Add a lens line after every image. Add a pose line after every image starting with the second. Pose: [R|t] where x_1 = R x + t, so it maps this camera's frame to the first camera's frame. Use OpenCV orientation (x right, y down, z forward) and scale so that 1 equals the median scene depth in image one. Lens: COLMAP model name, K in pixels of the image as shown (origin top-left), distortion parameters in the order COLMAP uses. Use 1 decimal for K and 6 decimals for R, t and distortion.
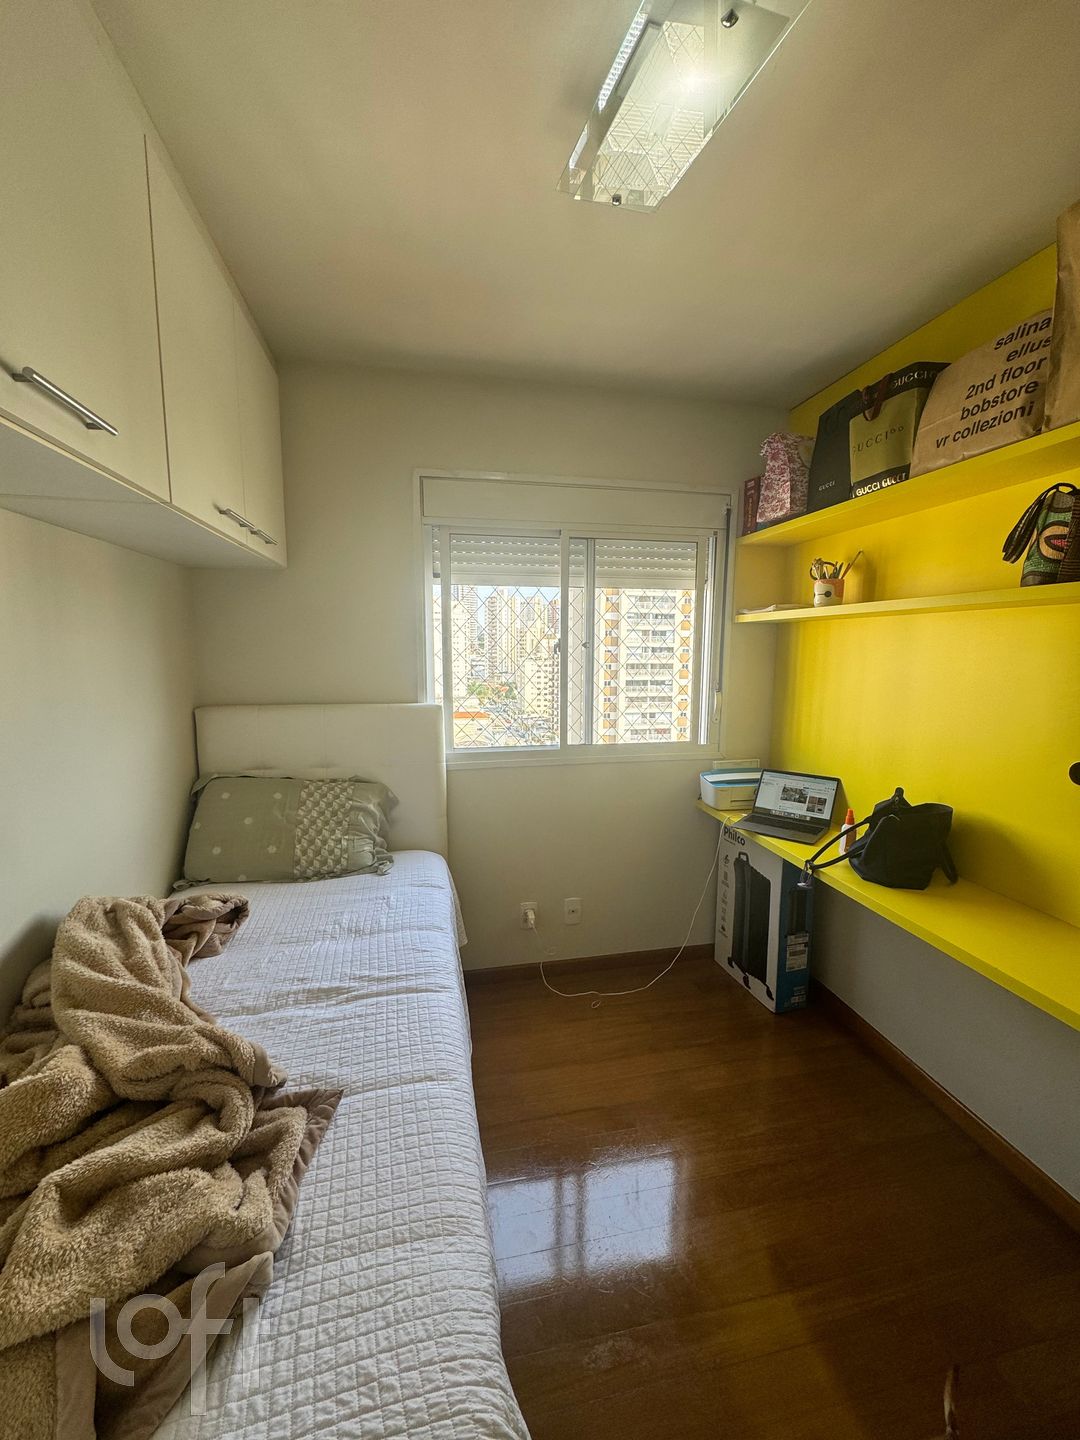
lens RADIAL K [[577.5, 0, 542.0], [0, 577.5, 717.5], [0, 0, 1]] dist [-0.000184, 0.000019]
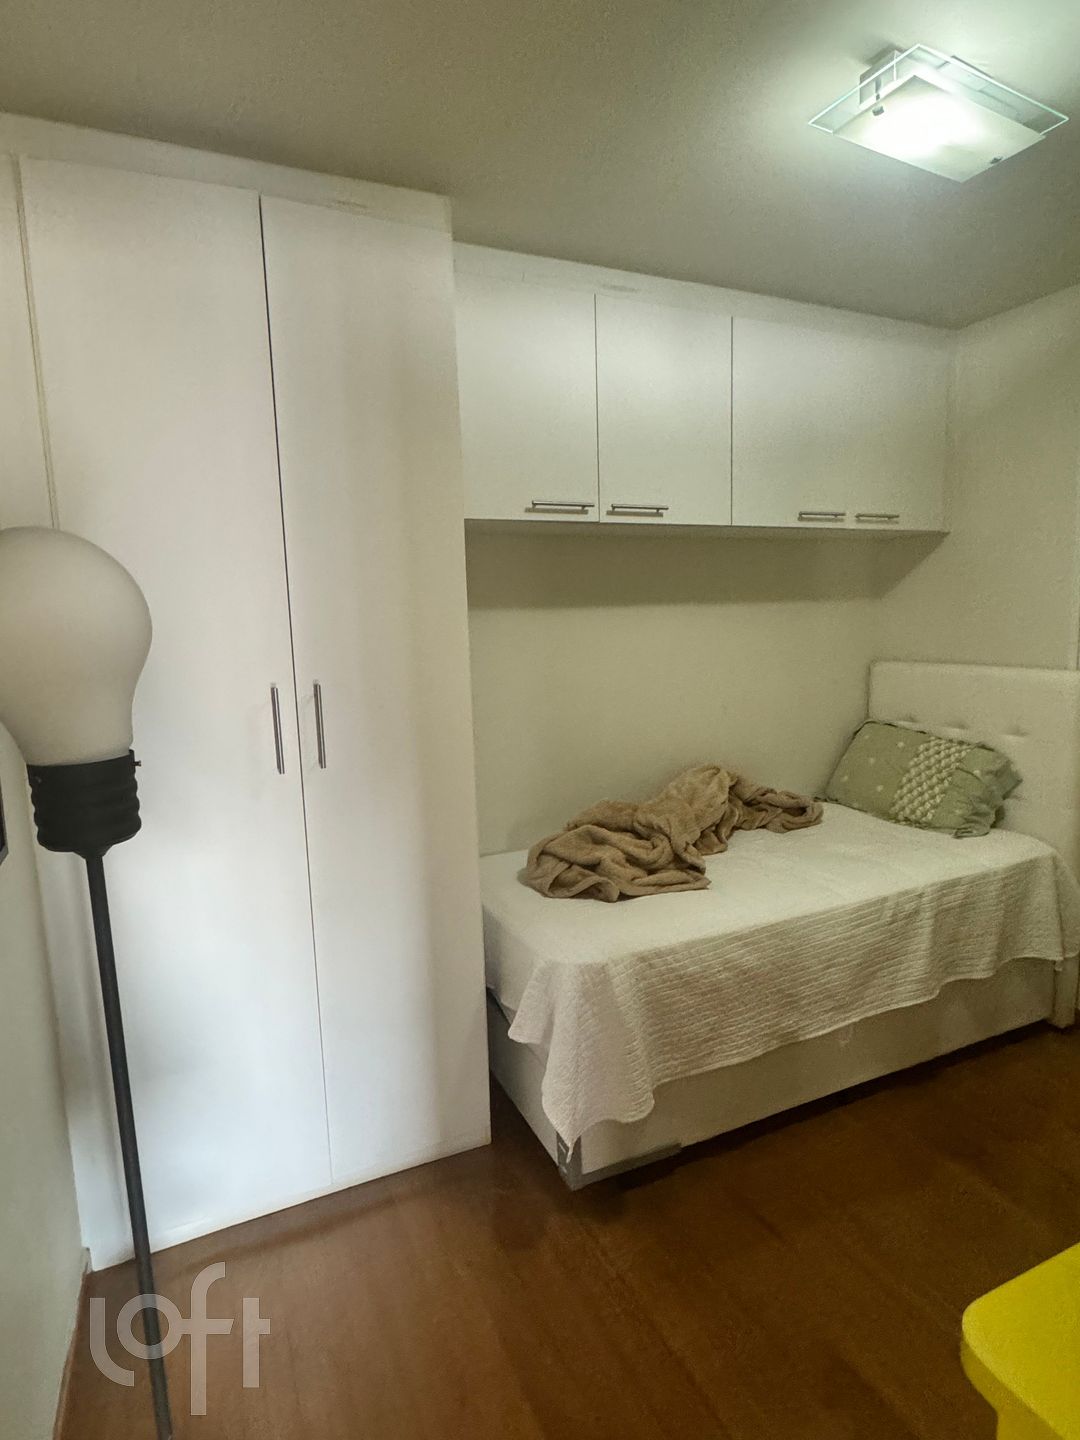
lens RADIAL K [[789.7, 0, 539.8], [0, 789.7, 723.4], [0, 0, 1]] dist [-0.003404, 0.007580]
pose [[0.212194, 0.118405, -0.970028, 0.869113], [-0.092162, 0.990633, 0.100759, 0.007963], [0.972872, 0.068020, 0.221118, -0.000429]]
